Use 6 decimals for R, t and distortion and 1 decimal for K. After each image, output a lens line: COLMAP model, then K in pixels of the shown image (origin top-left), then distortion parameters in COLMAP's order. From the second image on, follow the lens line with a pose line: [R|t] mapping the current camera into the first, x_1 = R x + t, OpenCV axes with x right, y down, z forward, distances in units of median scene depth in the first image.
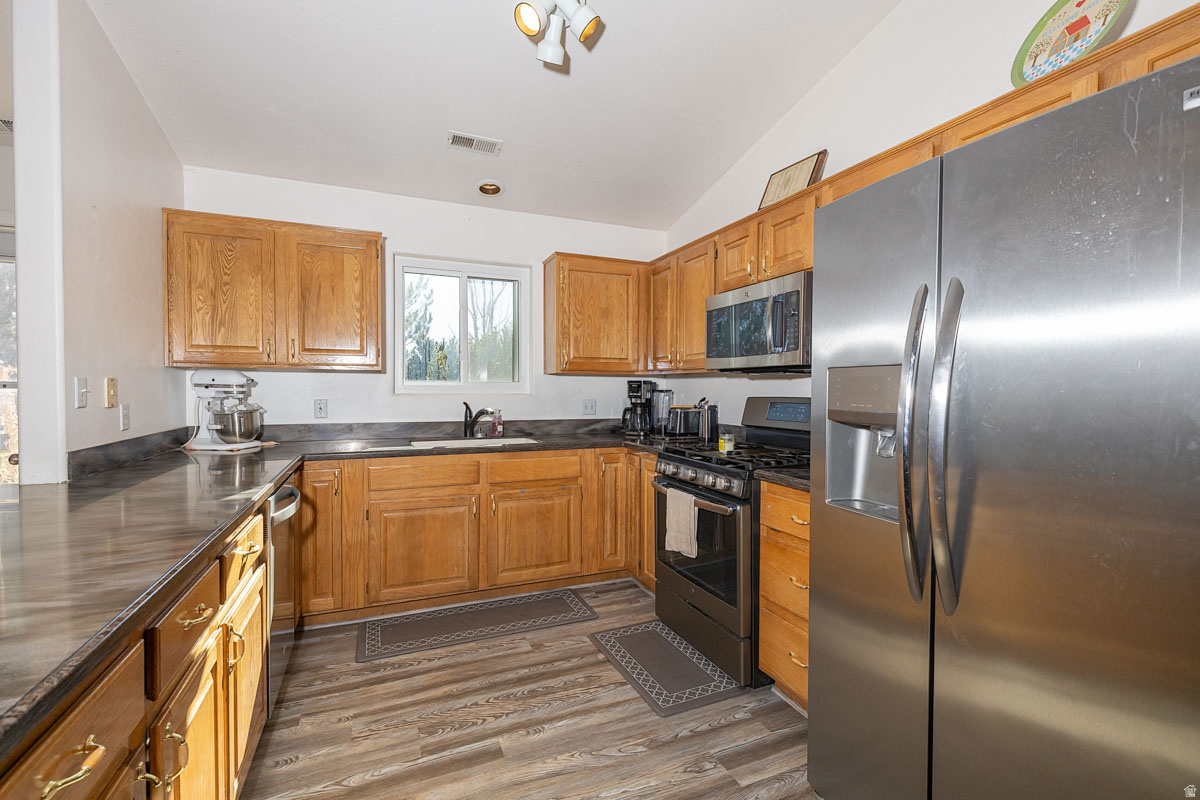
lens RADIAL K [[531.6, 0, 600.0], [0, 531.6, 400.0], [0, 0, 1]] dist [-0.000264, 0.000009]
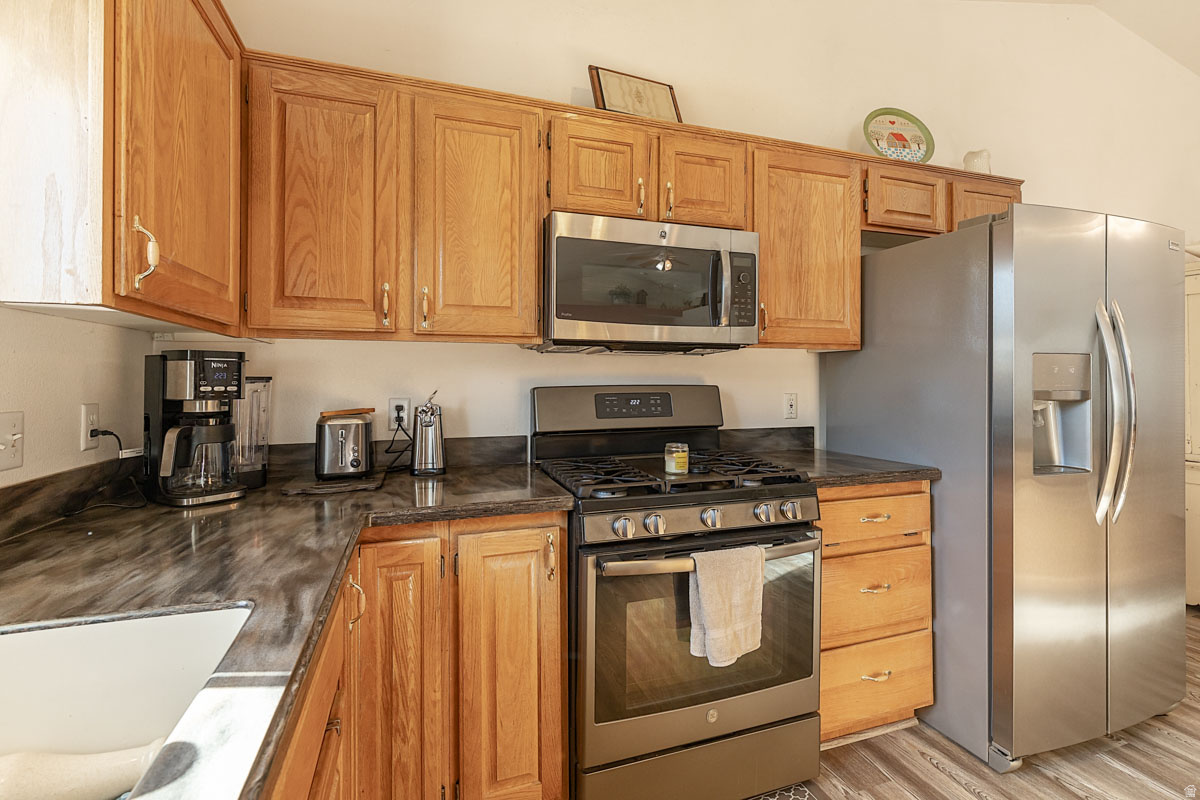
lens RADIAL K [[534.7, 0, 602.4], [0, 534.7, 373.6], [0, 0, 1]] dist [-0.000531, -0.000132]
pose [[0.065867, 0.000851, 0.997828, -0.413470], [0.024615, 0.999694, -0.002477, -0.021086], [-0.997525, 0.024724, 0.065826, 1.037729]]
